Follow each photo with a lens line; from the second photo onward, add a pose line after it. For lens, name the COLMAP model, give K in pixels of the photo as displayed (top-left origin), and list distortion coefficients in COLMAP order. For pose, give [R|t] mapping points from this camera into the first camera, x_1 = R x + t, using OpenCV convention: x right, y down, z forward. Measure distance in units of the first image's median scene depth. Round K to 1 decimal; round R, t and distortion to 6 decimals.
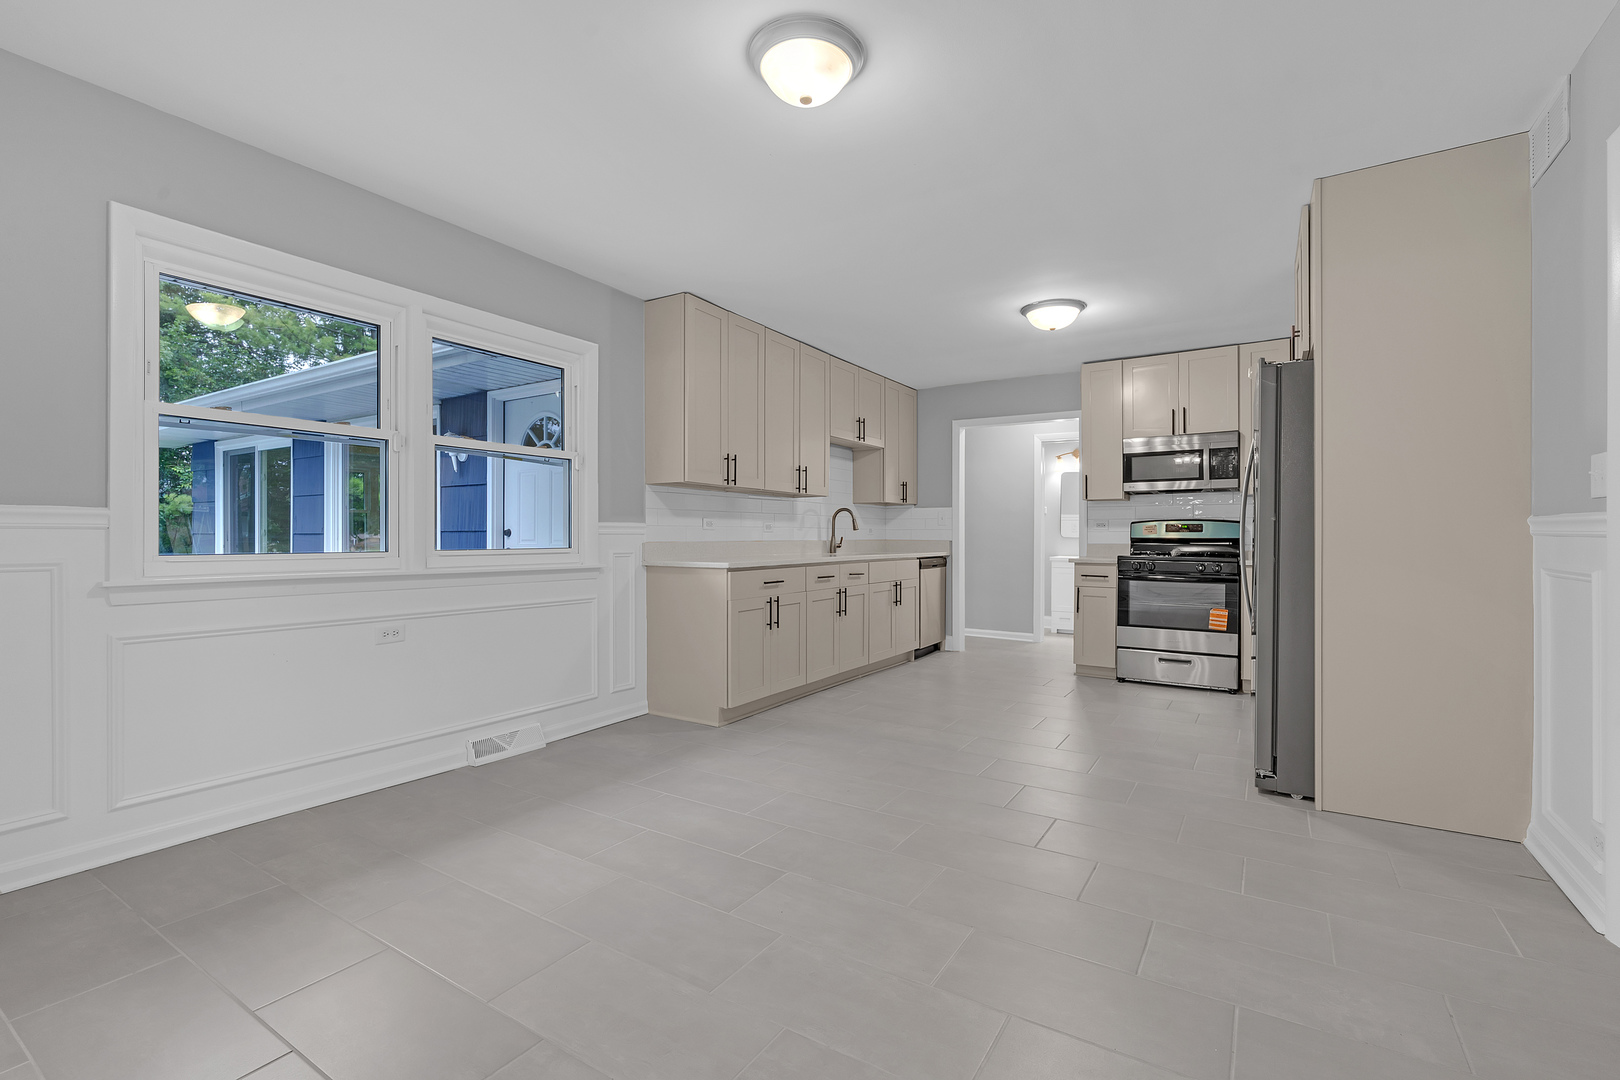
lens RADIAL K [[721.5, 0, 811.8], [0, 721.5, 534.5], [0, 0, 1]] dist [-0.000536, 0.000263]
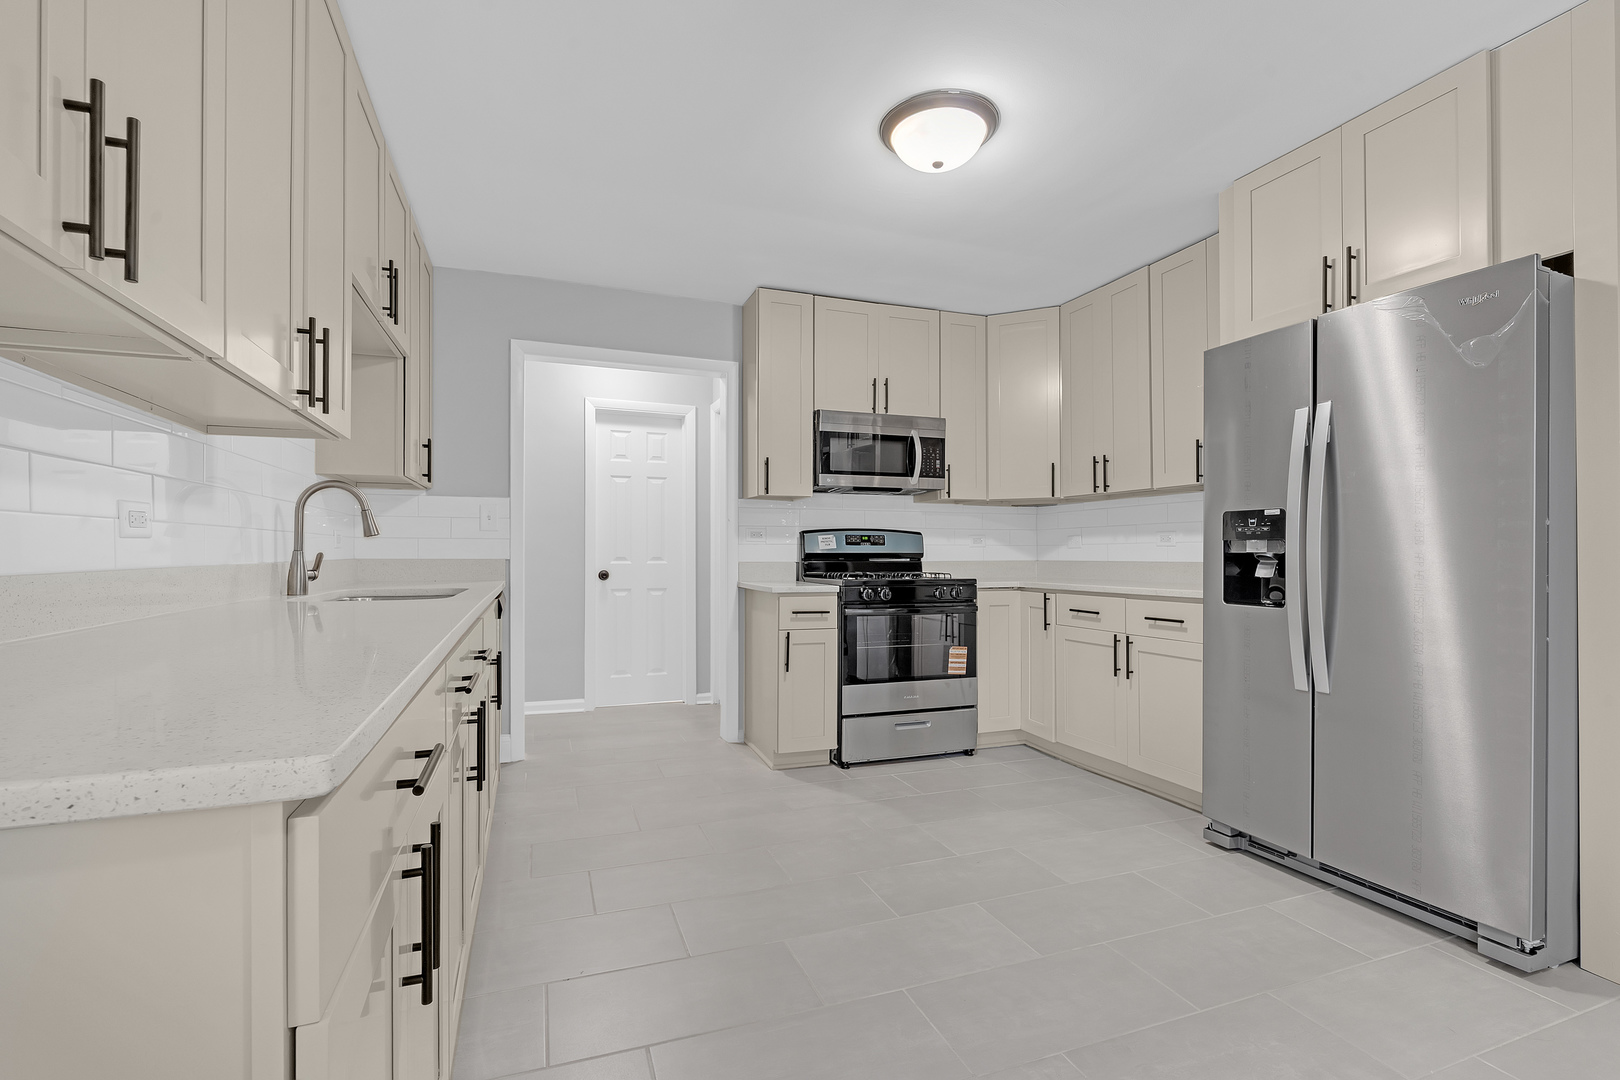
lens RADIAL K [[701.1, 0, 782.5], [0, 701.1, 548.4], [0, 0, 1]] dist [-0.000701, 0.000014]
pose [[0.607671, 0.002464, 0.794185, -0.120988], [-0.001719, 0.999997, -0.001787, 0.001148], [-0.794187, -0.000279, 0.607673, 0.615727]]
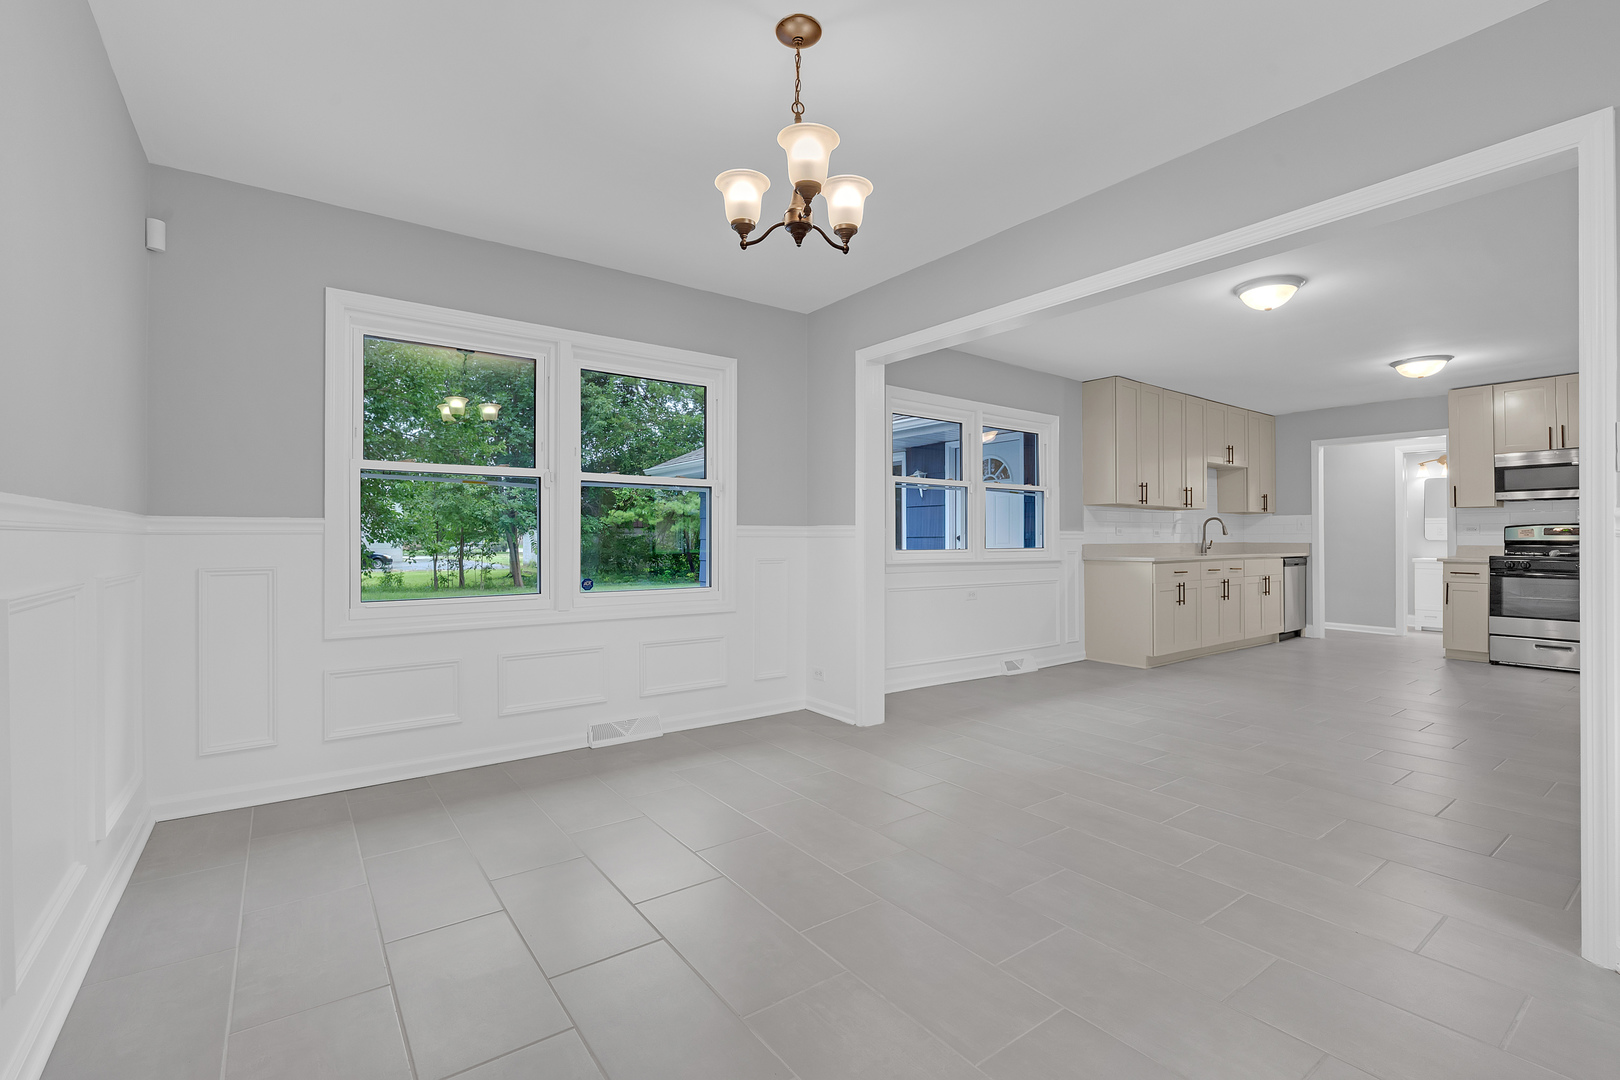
lens RADIAL K [[721.5, 0, 811.8], [0, 721.5, 534.5], [0, 0, 1]] dist [-0.000536, 0.000263]
pose [[0.933985, -0.006049, -0.357261, -0.174049], [0.003909, 0.999970, -0.006713, -0.001119], [0.357291, 0.004873, 0.933980, -0.458941]]
